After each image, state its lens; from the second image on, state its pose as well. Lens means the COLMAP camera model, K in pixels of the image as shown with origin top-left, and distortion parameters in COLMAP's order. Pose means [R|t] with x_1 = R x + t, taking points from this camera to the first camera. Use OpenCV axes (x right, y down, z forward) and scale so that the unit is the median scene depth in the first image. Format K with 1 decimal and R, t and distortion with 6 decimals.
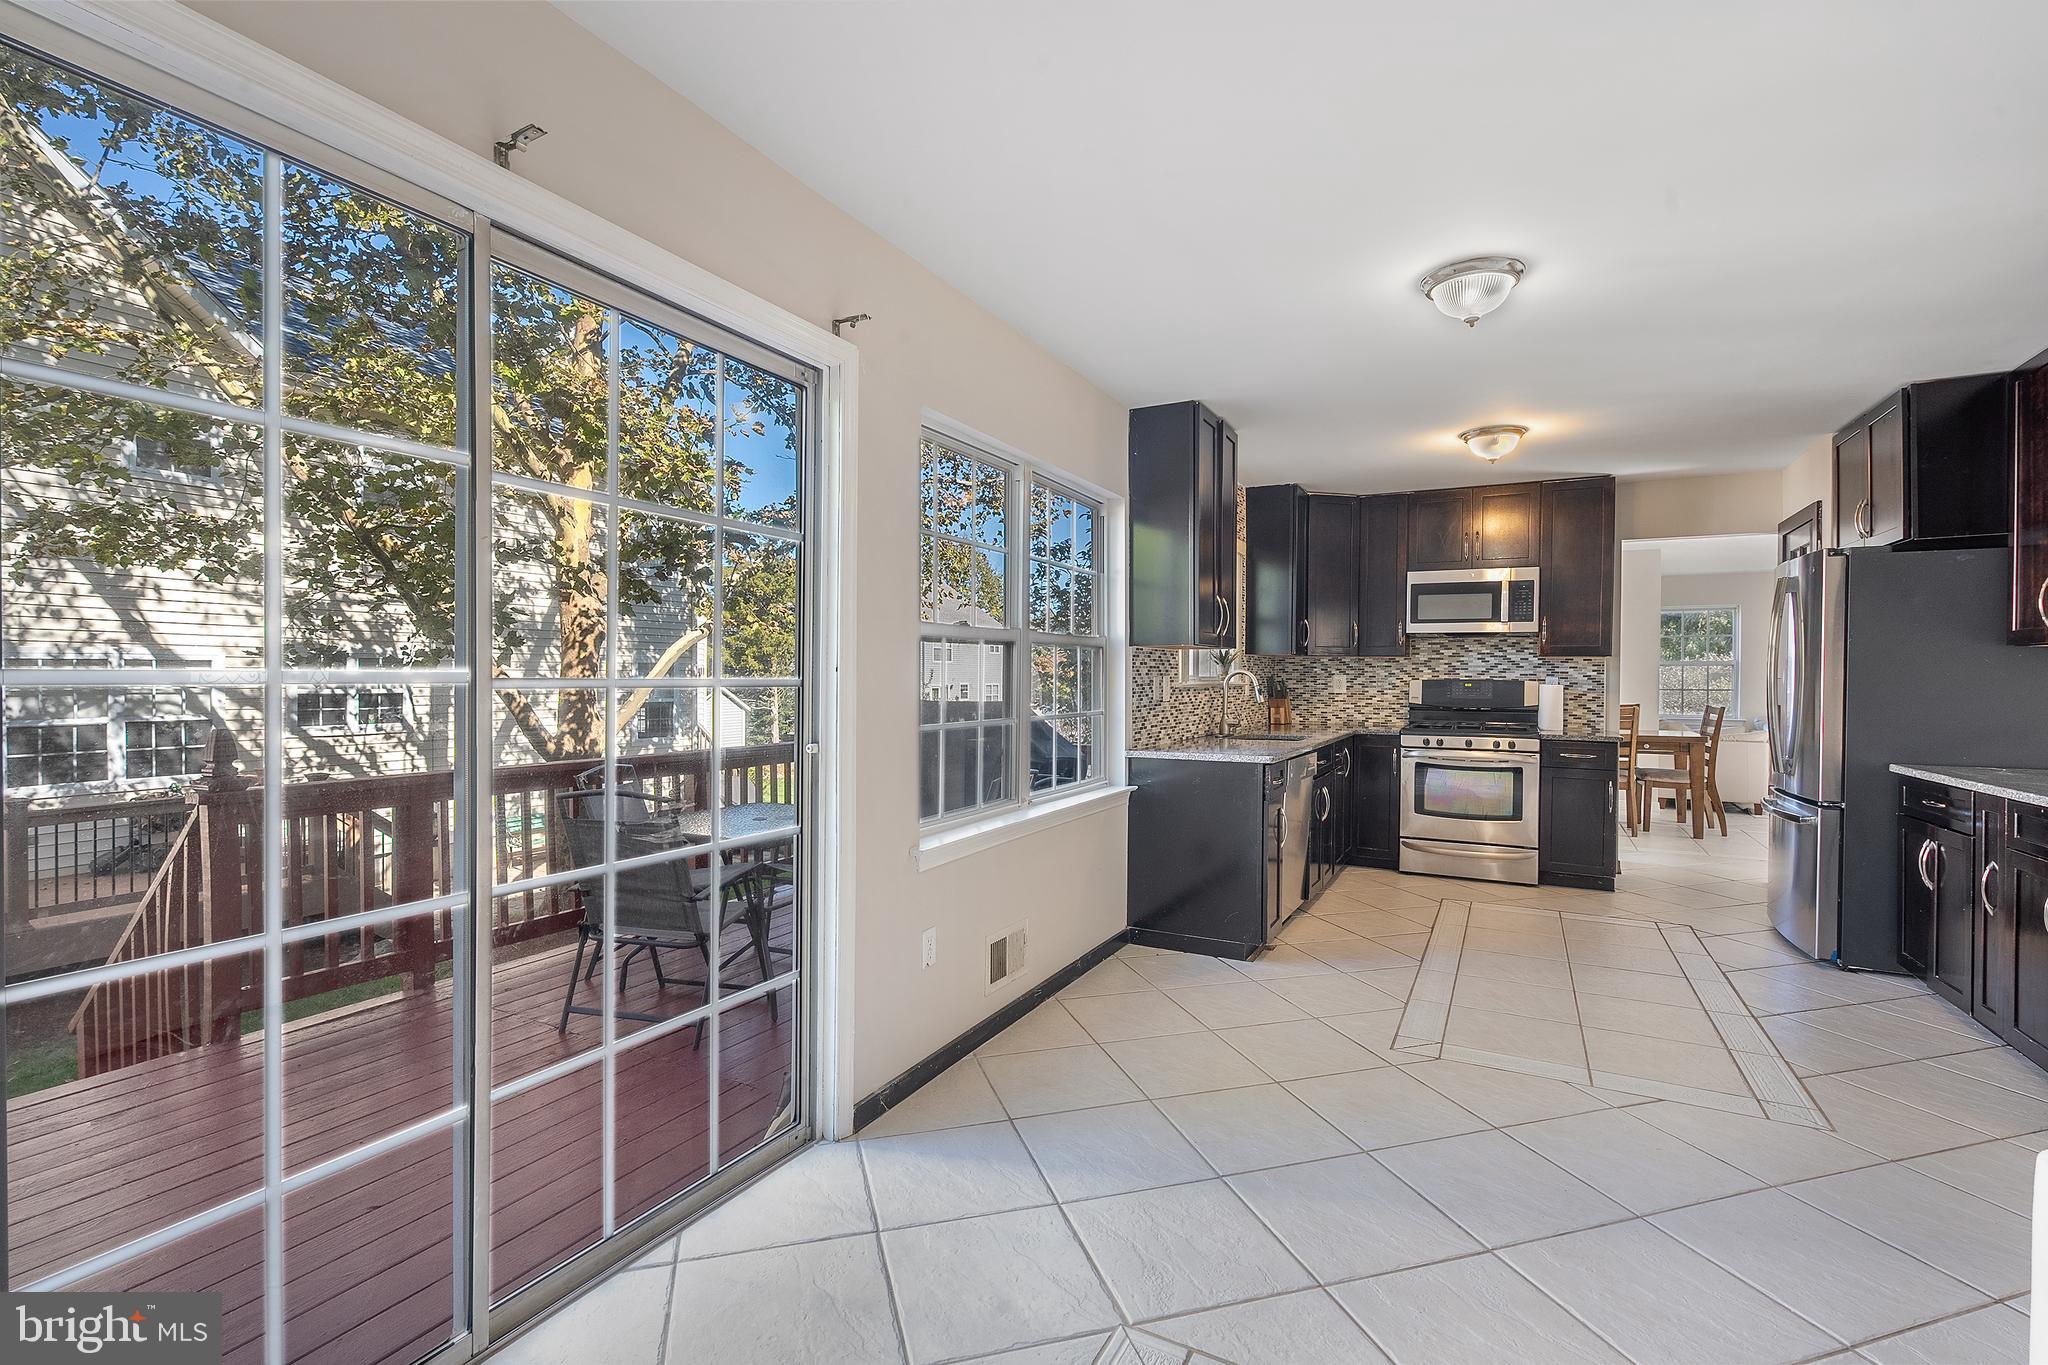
lens RADIAL K [[920.8, 0, 1032.7], [0, 920.8, 688.2], [0, 0, 1]] dist [0.010340, -0.000130]
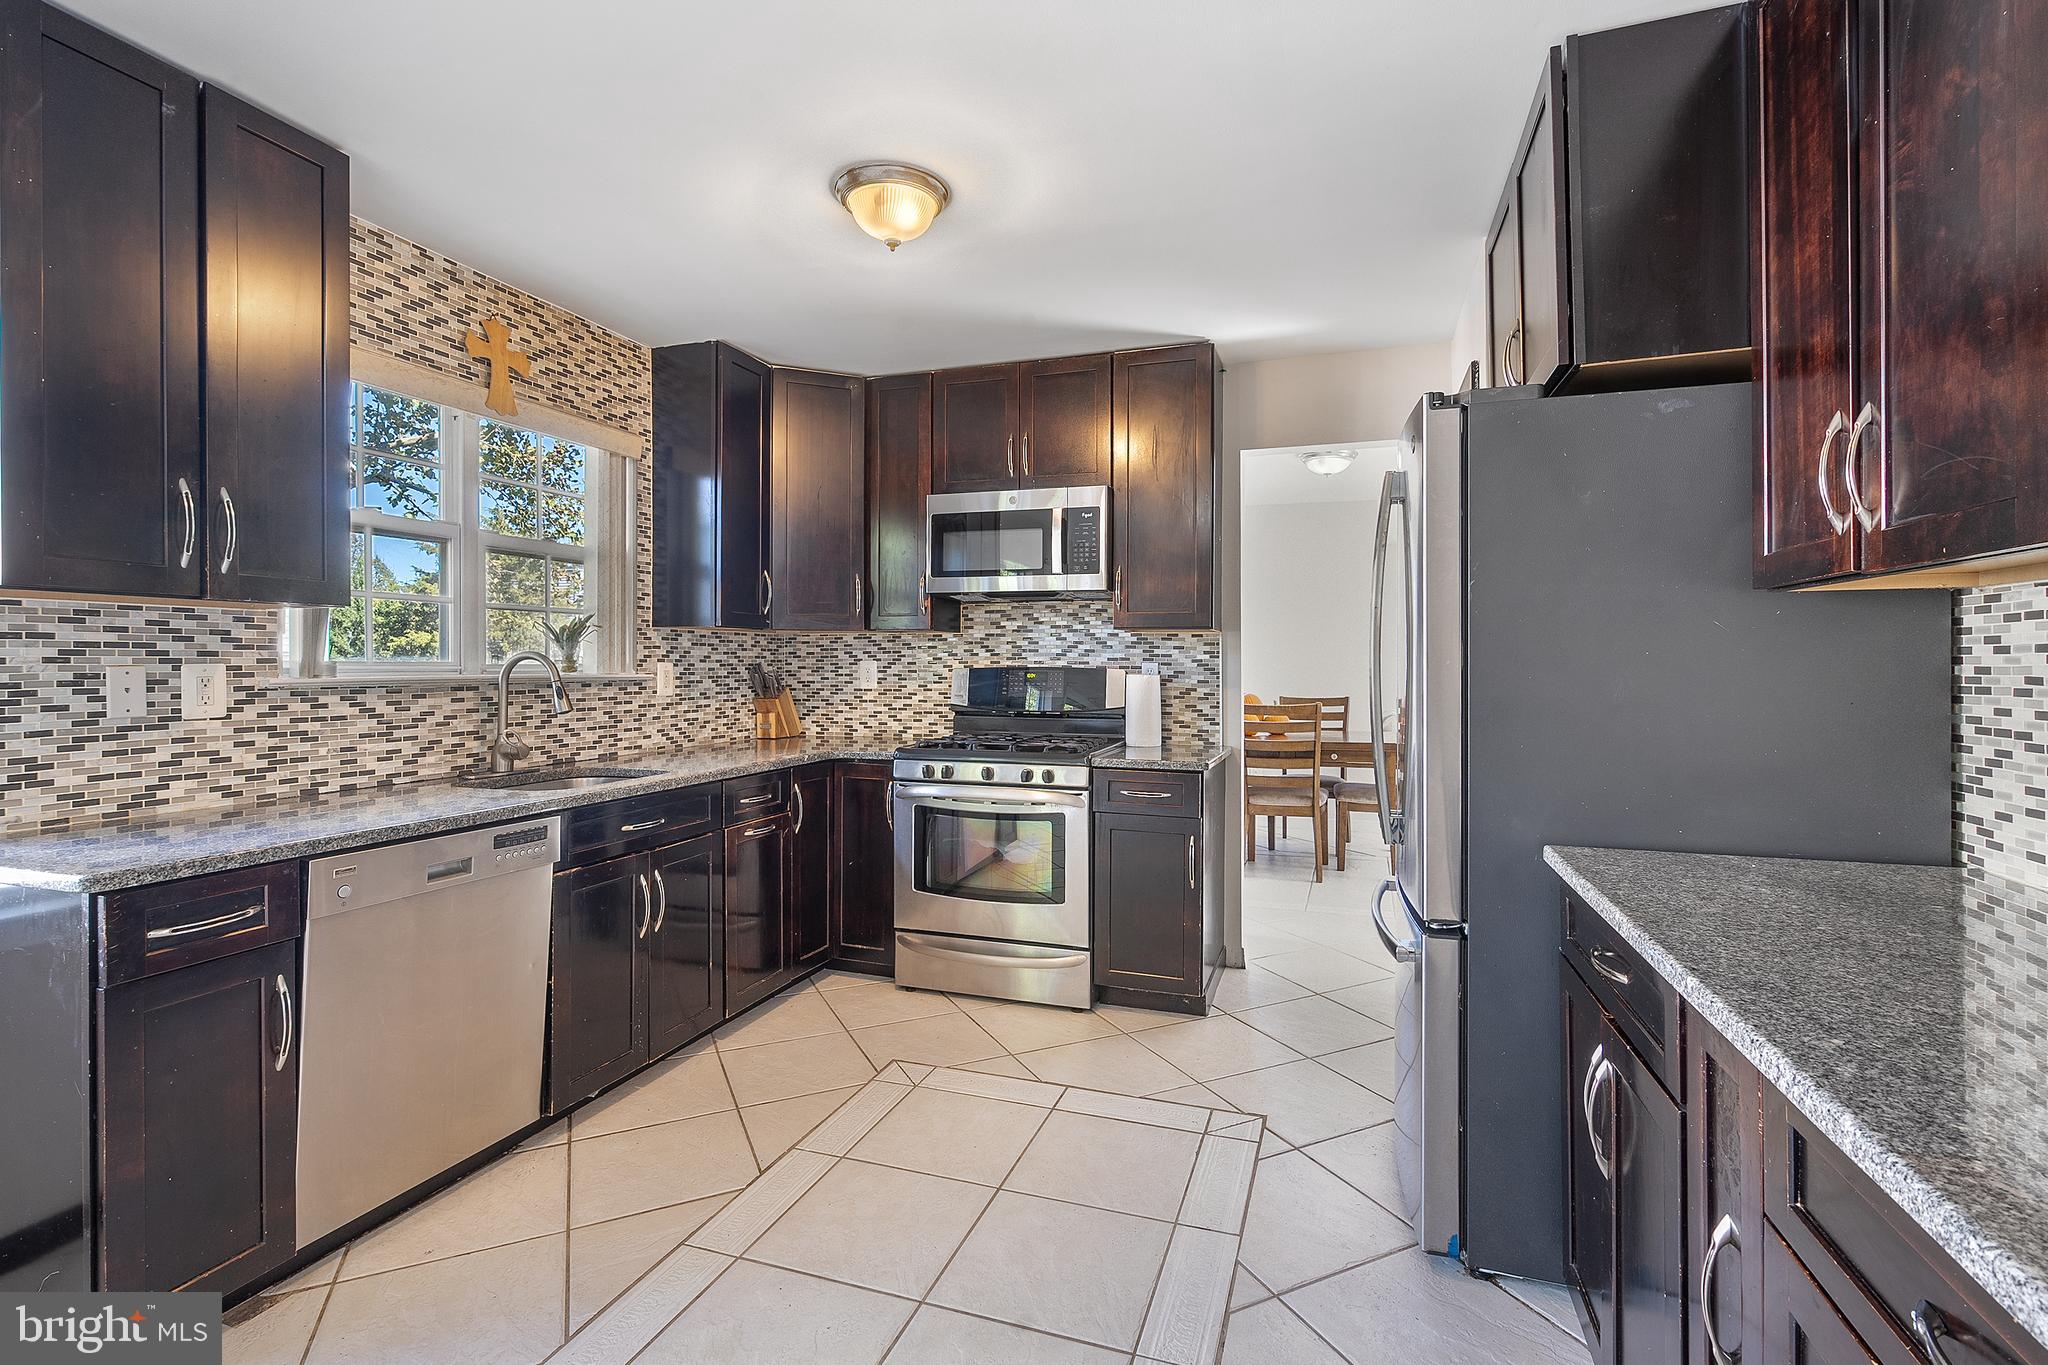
lens RADIAL K [[943.2, 0, 1026.7], [0, 943.2, 662.9], [0, 0, 1]] dist [-0.001910, 0.000128]
pose [[0.988680, -0.004727, 0.149965, 0.405352], [0.006794, 0.999889, -0.013272, -0.003977], [-0.149885, 0.014140, 0.988602, 0.388081]]
